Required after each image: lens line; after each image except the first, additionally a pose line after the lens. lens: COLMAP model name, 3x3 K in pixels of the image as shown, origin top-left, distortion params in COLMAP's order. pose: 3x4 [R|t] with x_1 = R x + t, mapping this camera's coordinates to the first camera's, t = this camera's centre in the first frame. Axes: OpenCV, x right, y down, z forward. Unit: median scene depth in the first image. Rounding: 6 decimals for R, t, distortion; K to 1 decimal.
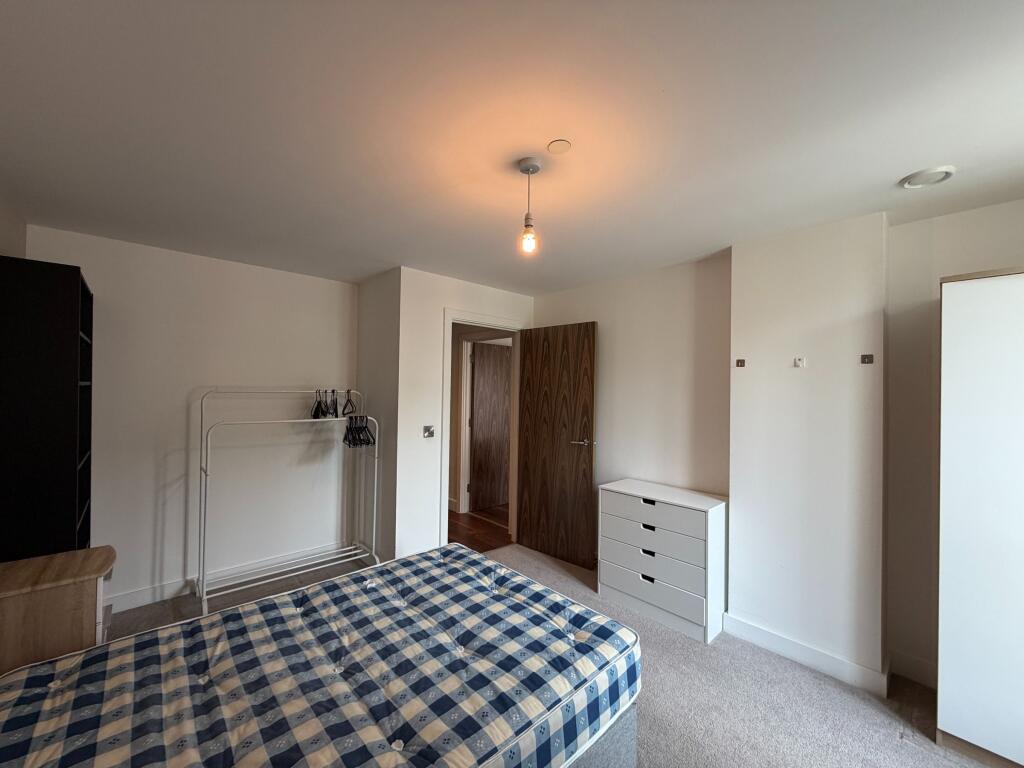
lens RADIAL K [[408.9, 0, 505.2], [0, 408.9, 384.1], [0, 0, 1]] dist [-0.002155, 0.000098]
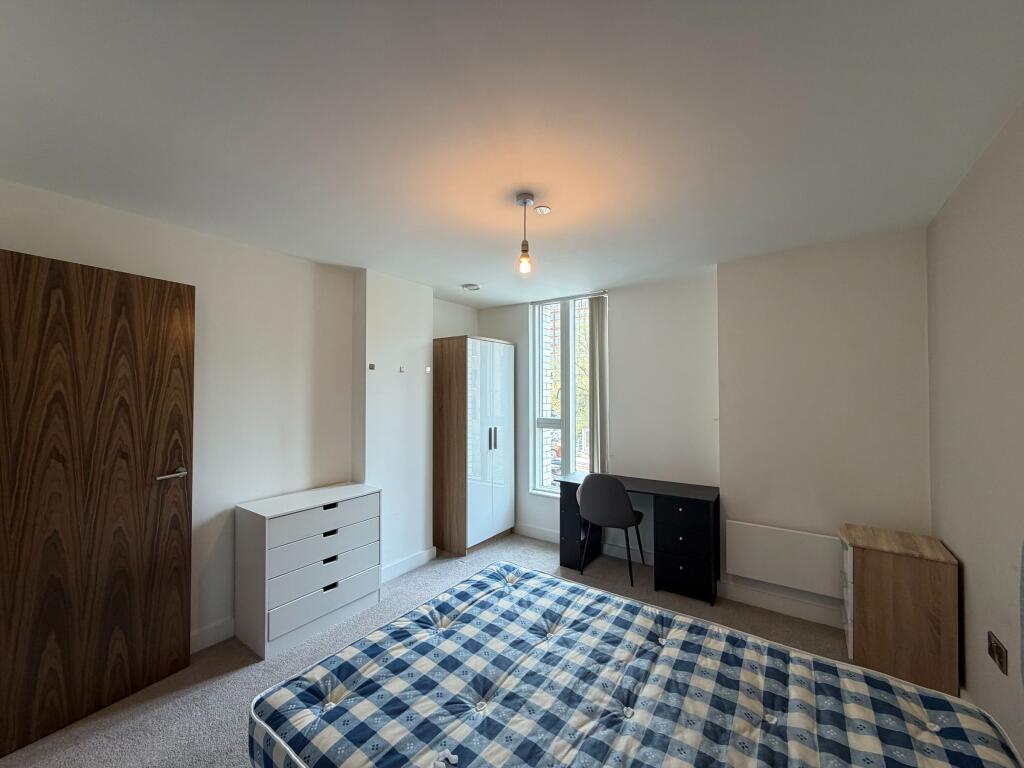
lens RADIAL K [[404.5, 0, 512.0], [0, 404.5, 384.0], [0, 0, 1]] dist [0.009599, 0.000033]
pose [[-0.219590, 0.002368, 0.975589, -0.932418], [-0.013880, 0.999888, -0.005552, 0.001516], [-0.975494, -0.014761, -0.219532, 1.115852]]
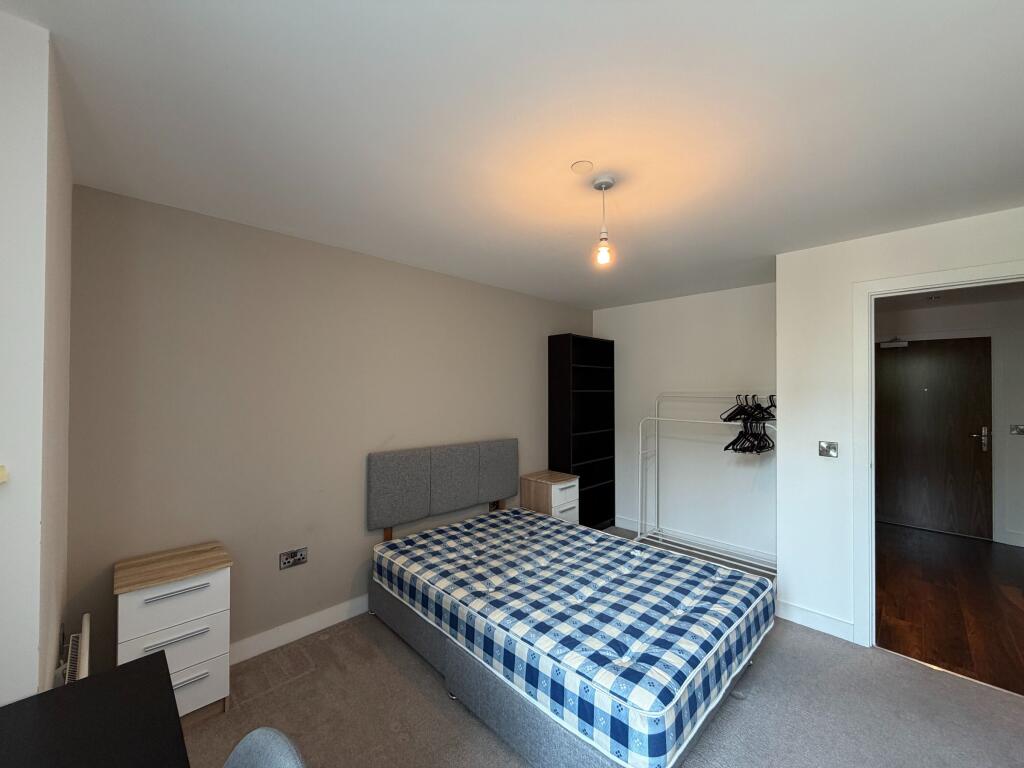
lens RADIAL K [[408.9, 0, 505.2], [0, 408.9, 384.1], [0, 0, 1]] dist [-0.002155, 0.000098]
pose [[0.035519, -0.027000, -0.999004, 0.956499], [0.009235, 0.999601, -0.026688, 0.014313], [0.999326, -0.008278, 0.035754, 0.609938]]
